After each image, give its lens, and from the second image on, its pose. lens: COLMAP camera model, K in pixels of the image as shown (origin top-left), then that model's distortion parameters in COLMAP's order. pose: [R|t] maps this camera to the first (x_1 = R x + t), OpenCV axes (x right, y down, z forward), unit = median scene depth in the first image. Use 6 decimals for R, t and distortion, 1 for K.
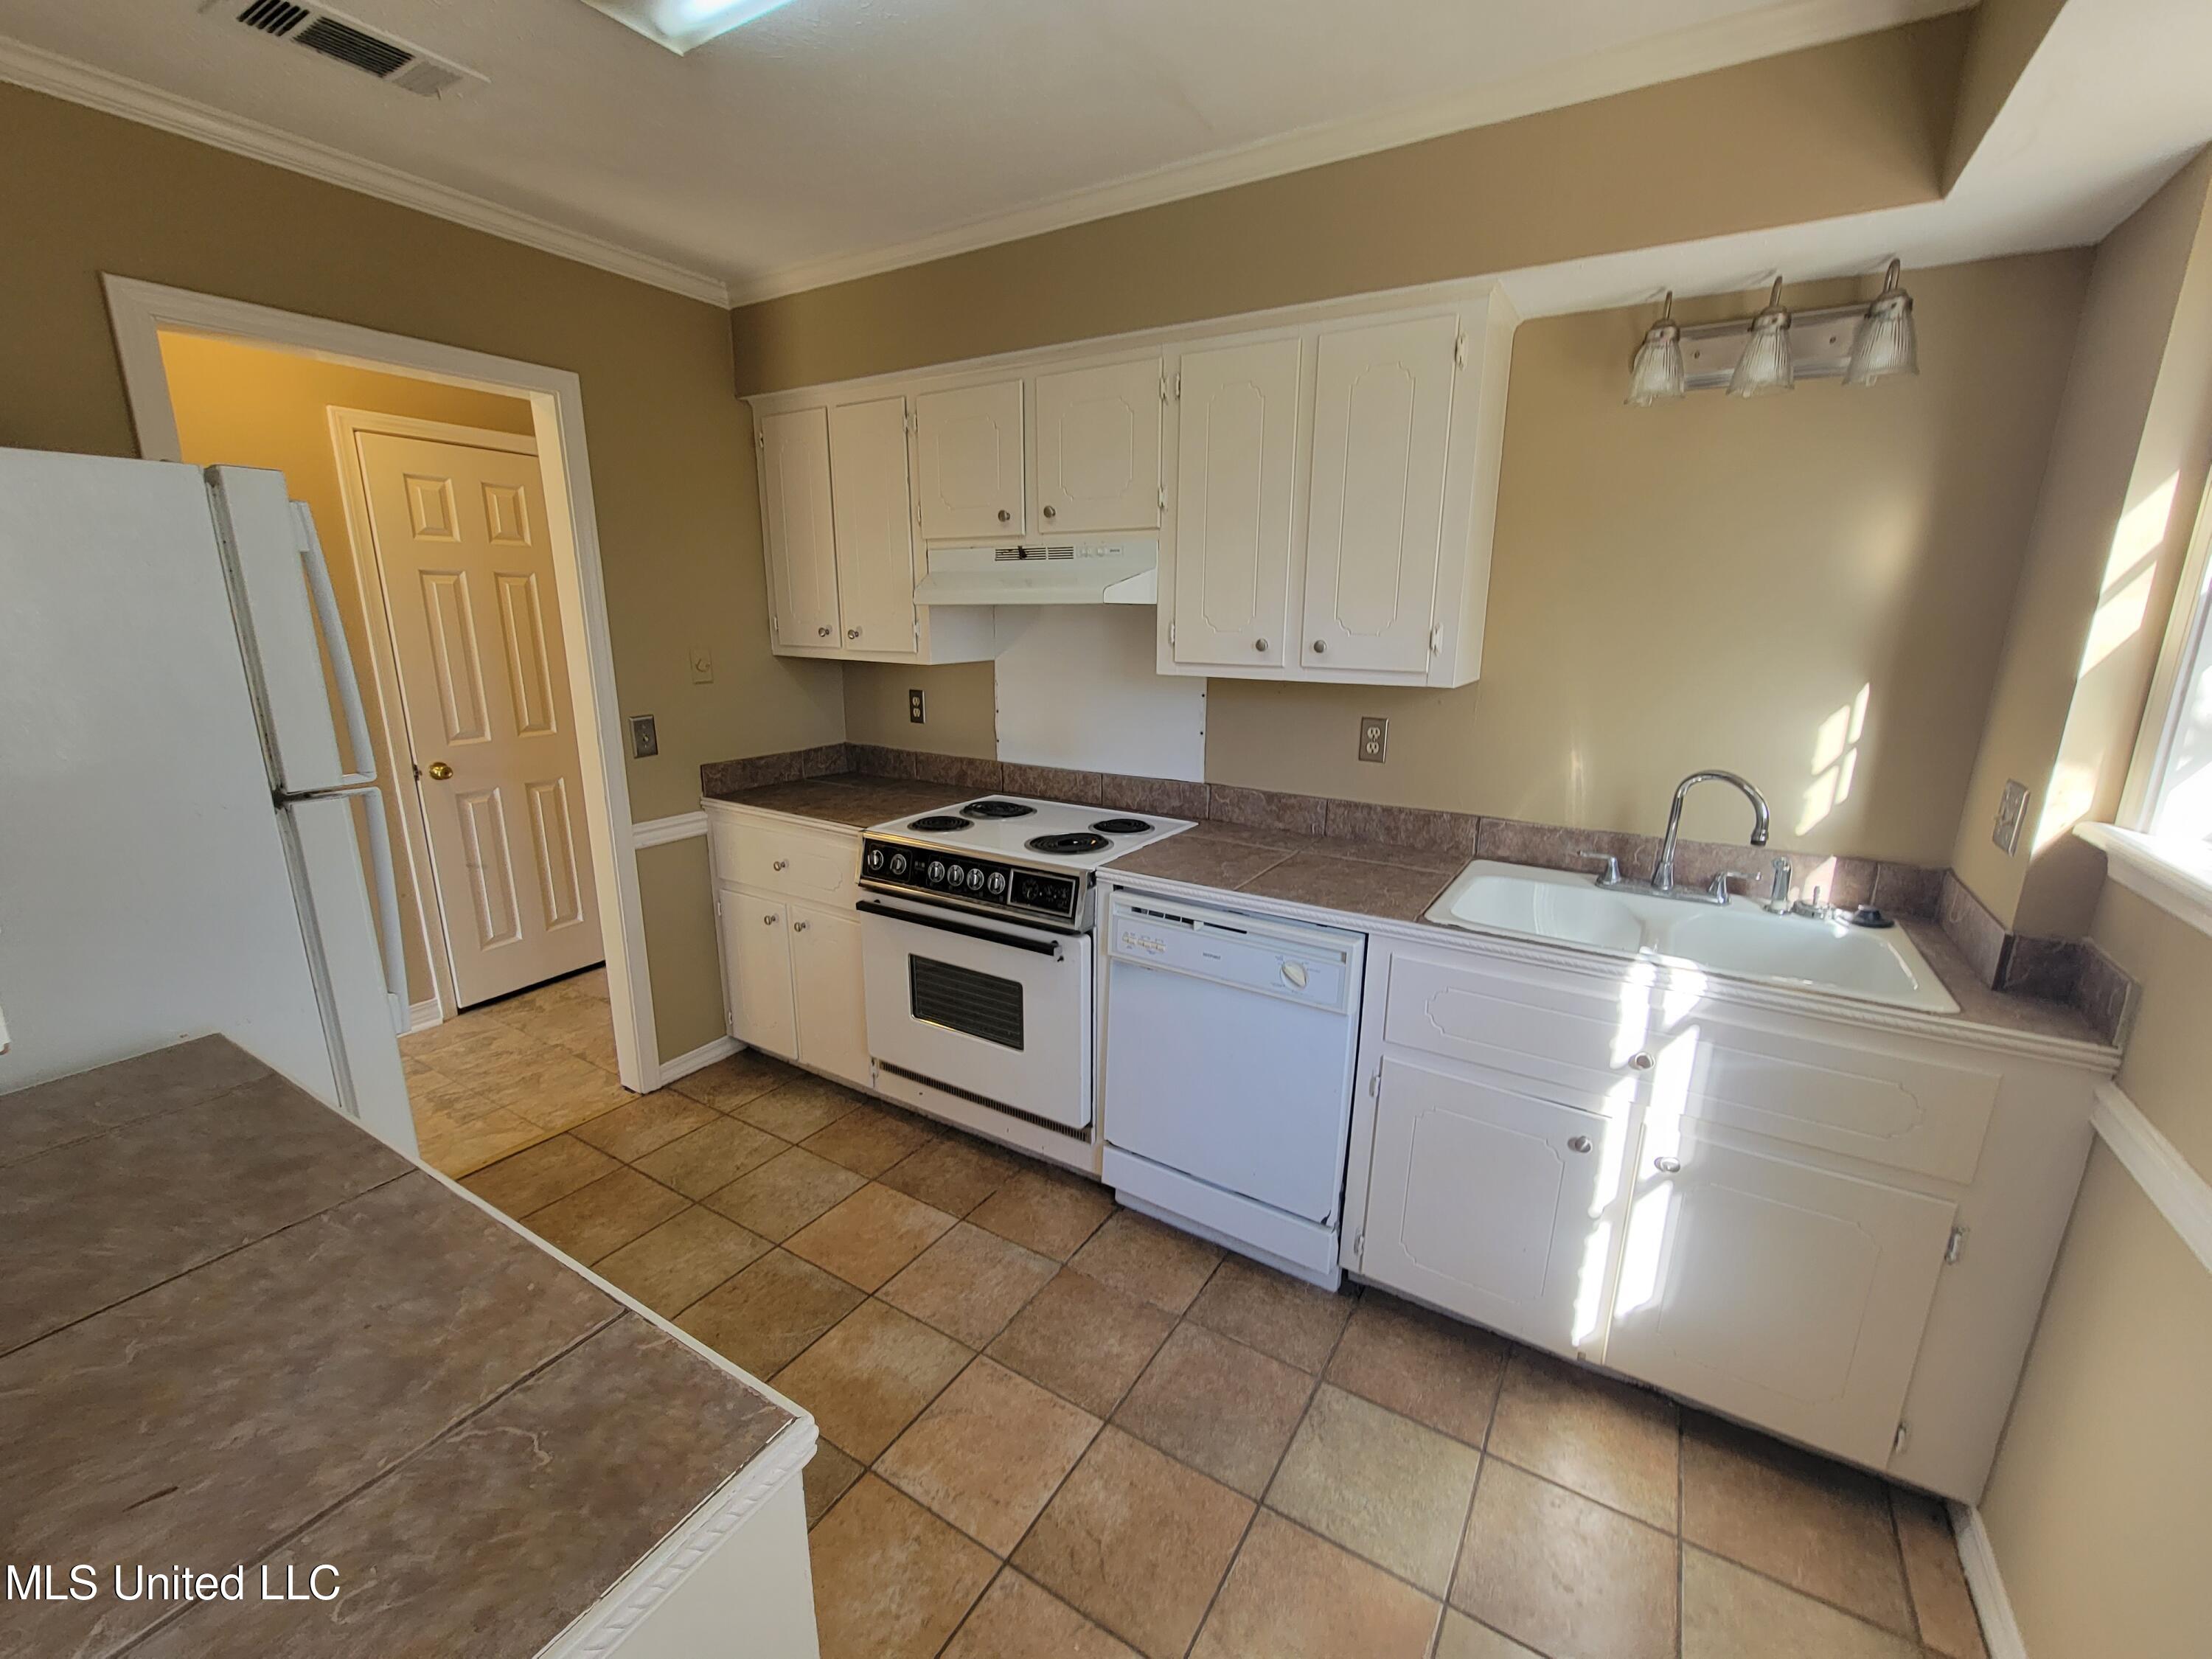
lens RADIAL K [[894.4, 0, 1106.0], [0, 894.4, 829.5], [0, 0, 1]] dist [0.000340, -0.000080]
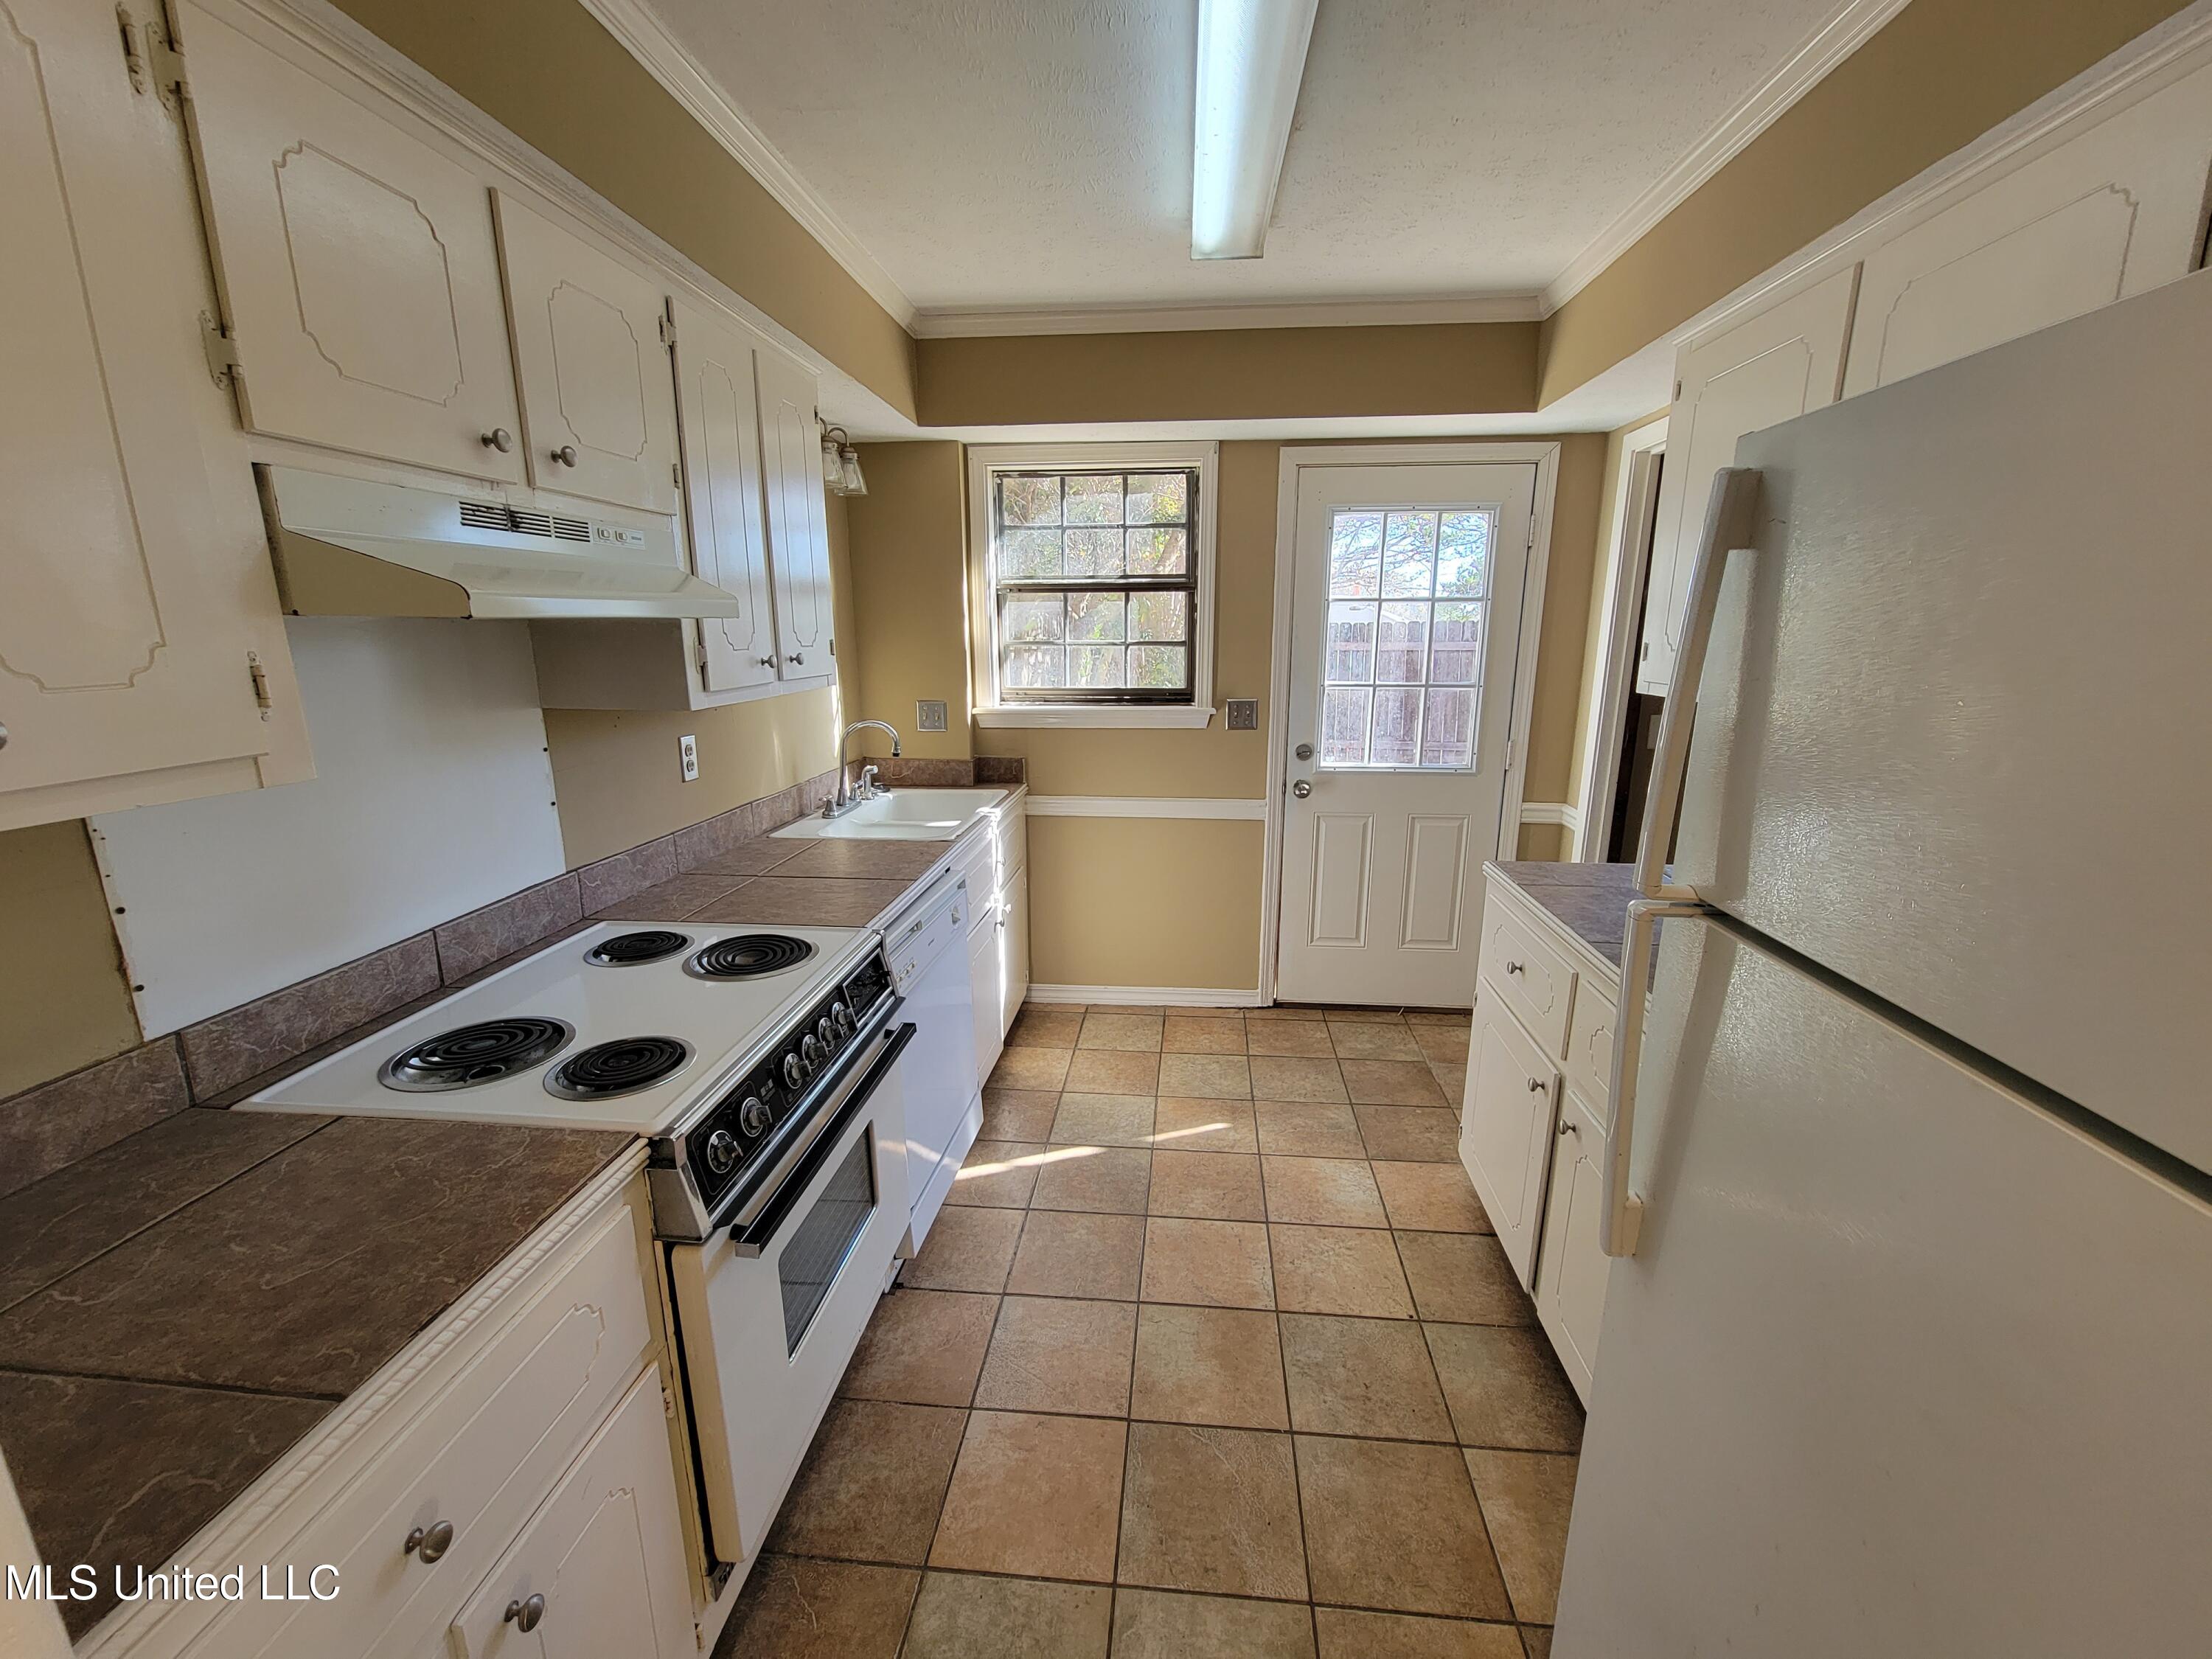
lens RADIAL K [[894.4, 0, 1106.0], [0, 894.4, 829.5], [0, 0, 1]] dist [0.000340, -0.000080]
pose [[-0.429317, -0.207073, 0.879095, -0.696451], [0.212642, 0.922823, 0.321219, -0.222977], [-0.877765, 0.324837, -0.352151, 0.887449]]
